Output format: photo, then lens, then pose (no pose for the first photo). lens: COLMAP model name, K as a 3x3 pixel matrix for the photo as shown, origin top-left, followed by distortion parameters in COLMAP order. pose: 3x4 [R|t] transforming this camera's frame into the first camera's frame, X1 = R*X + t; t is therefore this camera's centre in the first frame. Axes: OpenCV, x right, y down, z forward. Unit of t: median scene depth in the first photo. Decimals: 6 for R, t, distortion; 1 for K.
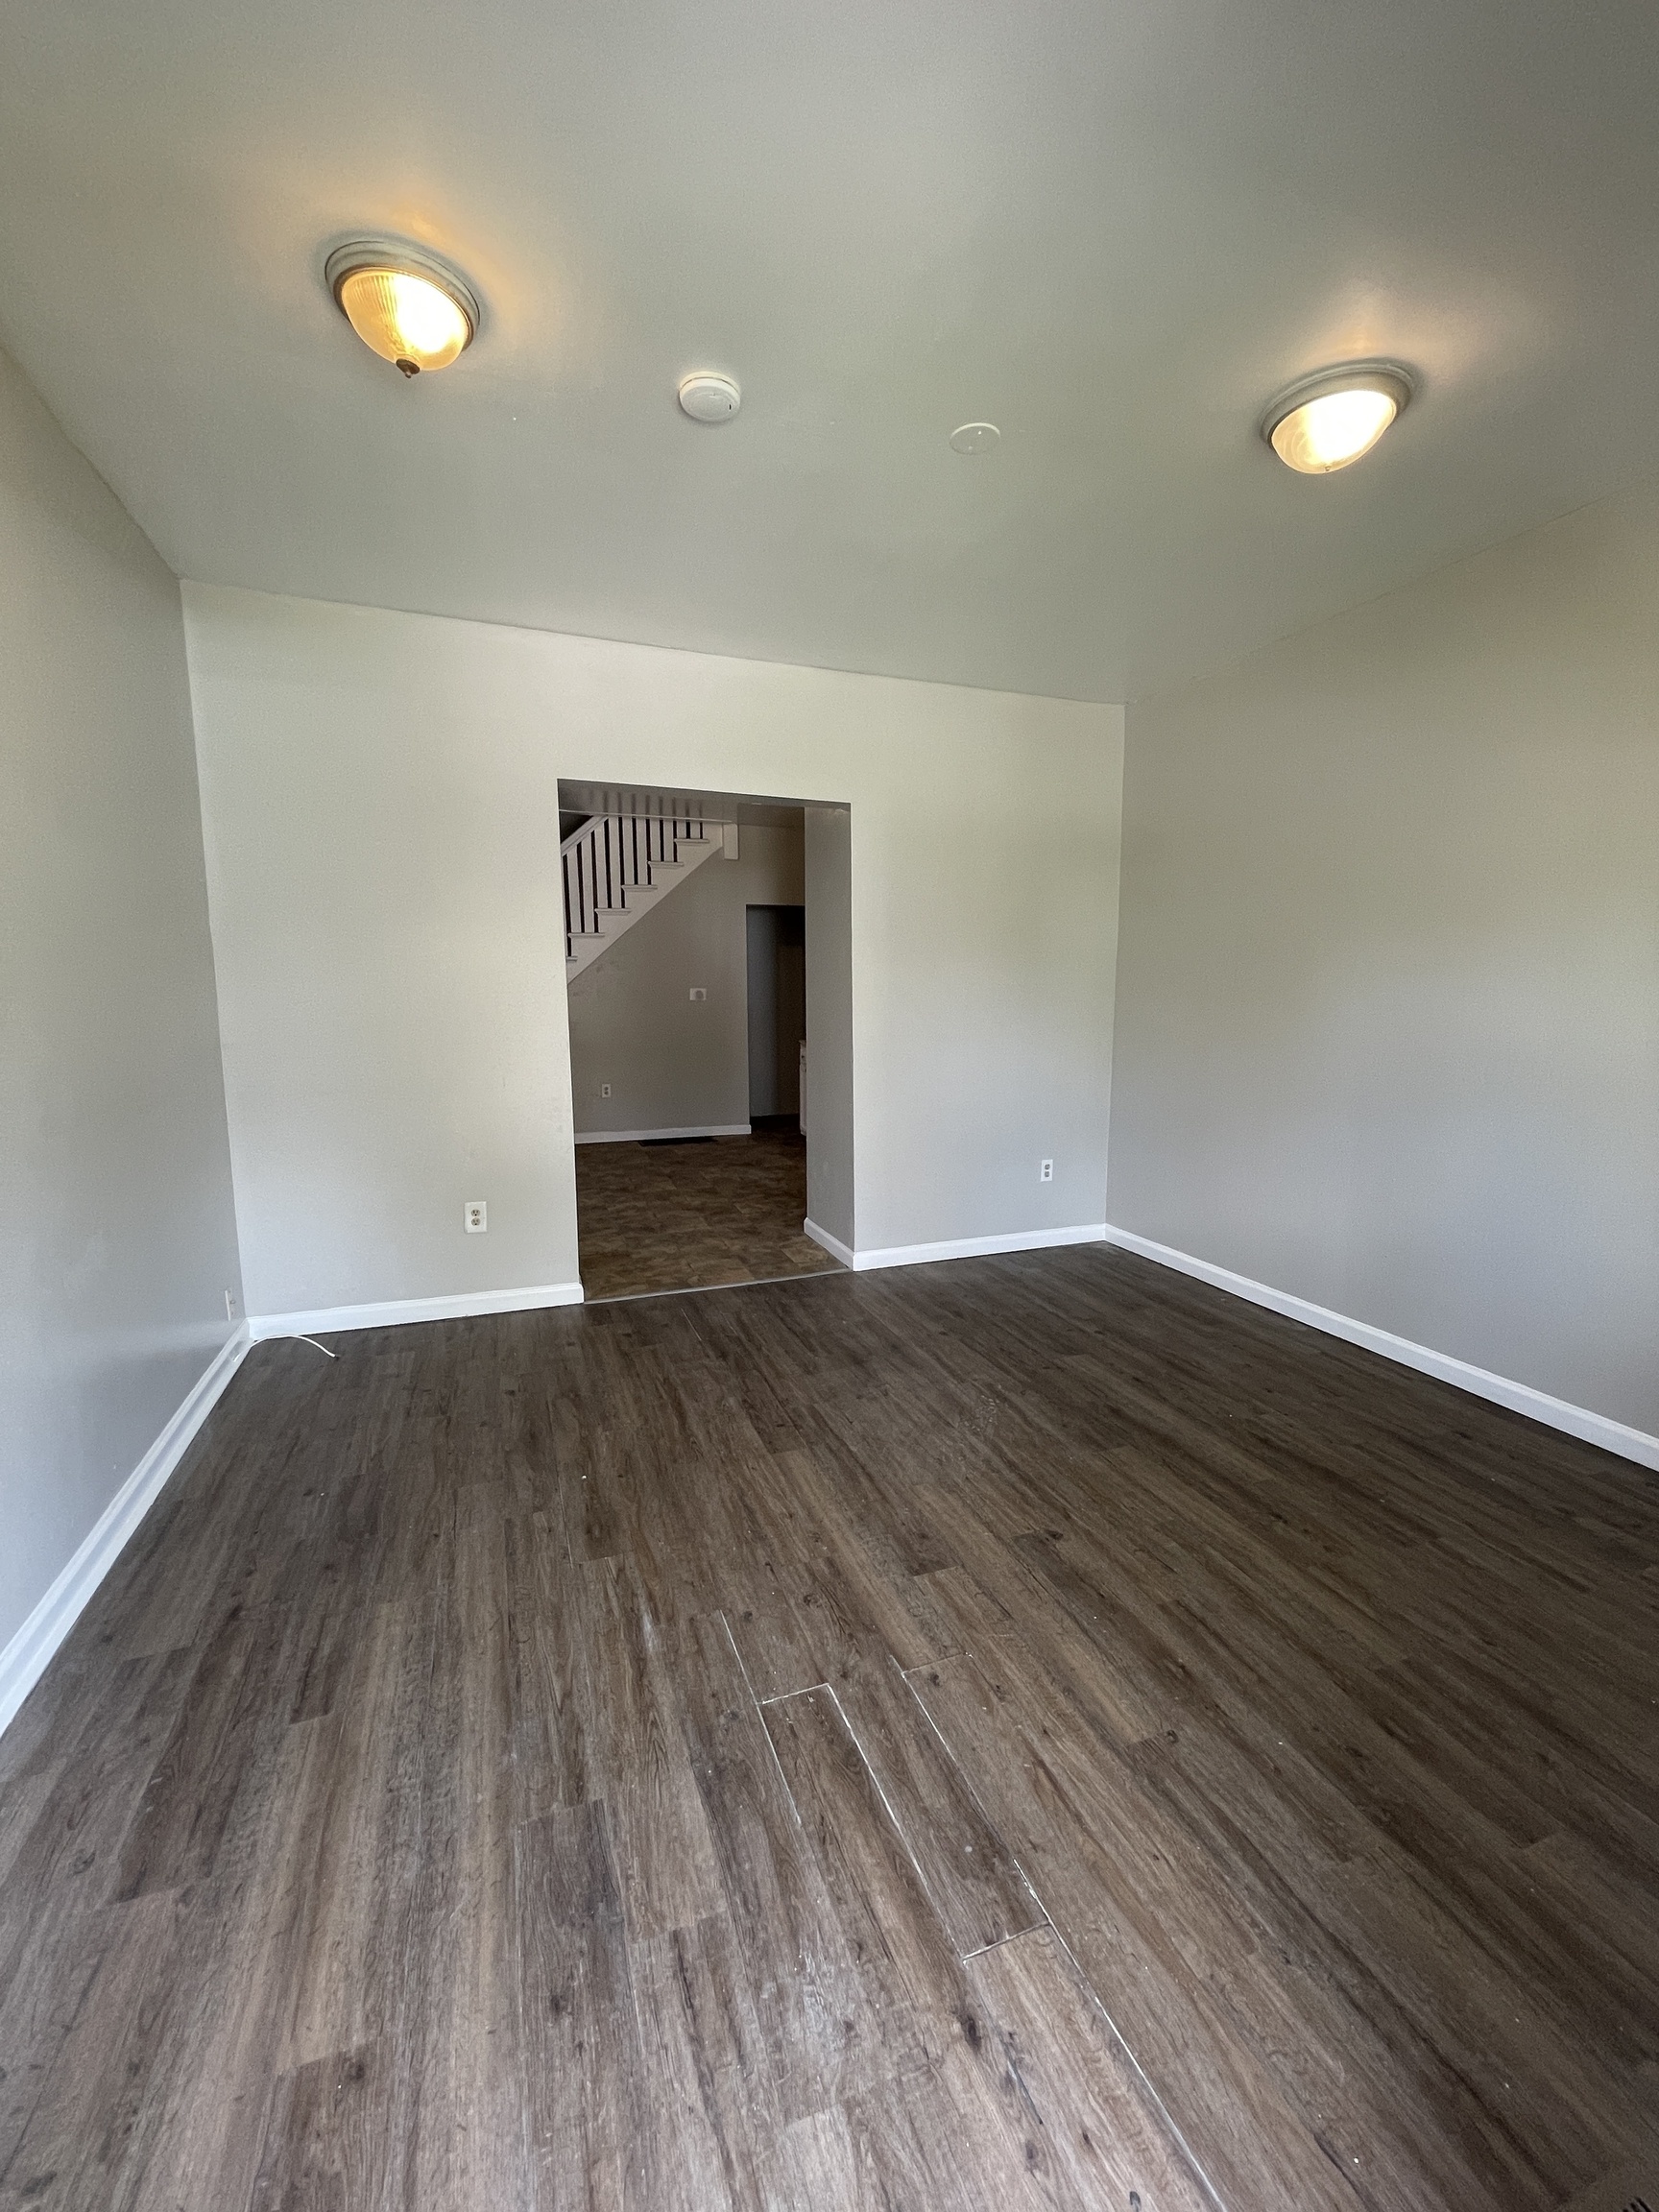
lens RADIAL K [[901.8, 0, 828.8], [0, 901.8, 1103.8], [0, 0, 1]] dist [-0.001472, -0.000112]
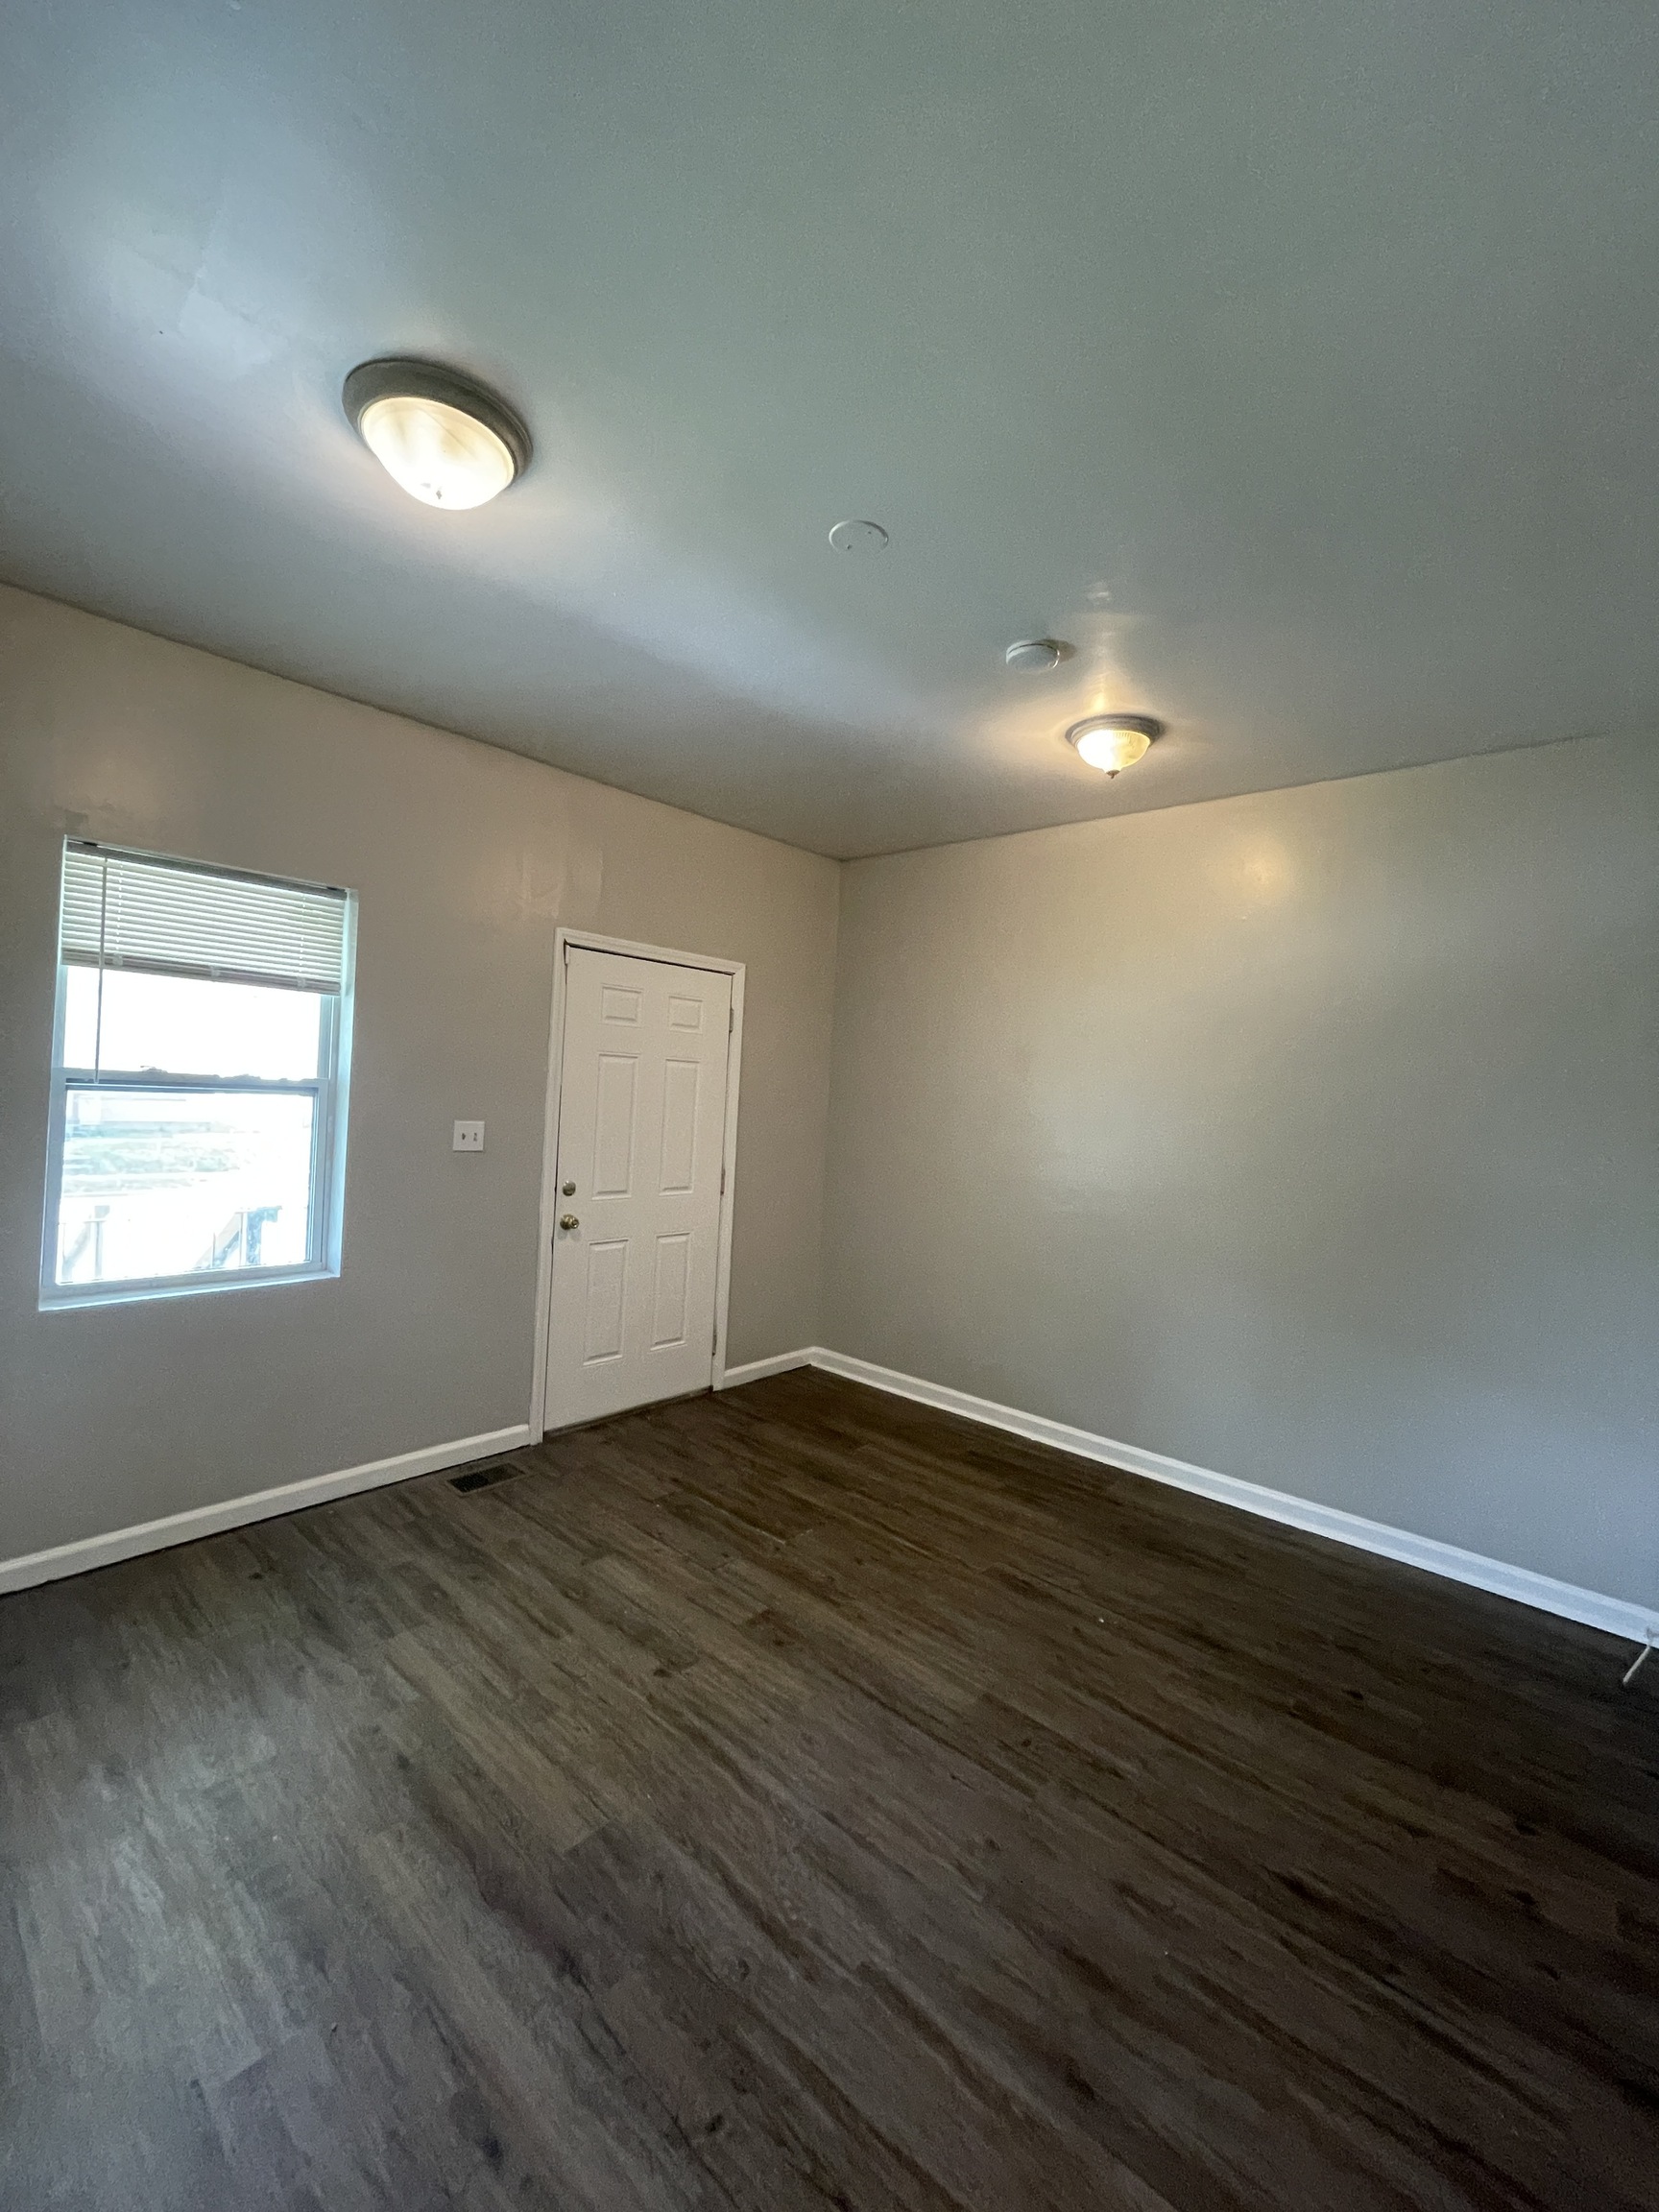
lens RADIAL K [[901.8, 0, 828.4], [0, 901.8, 1104.4], [0, 0, 1]] dist [-0.001472, -0.000112]
pose [[-0.888550, -0.038422, -0.457168, 0.508572], [-0.112054, 0.984483, 0.135047, -0.281252], [0.444885, 0.171223, -0.879068, 1.656667]]
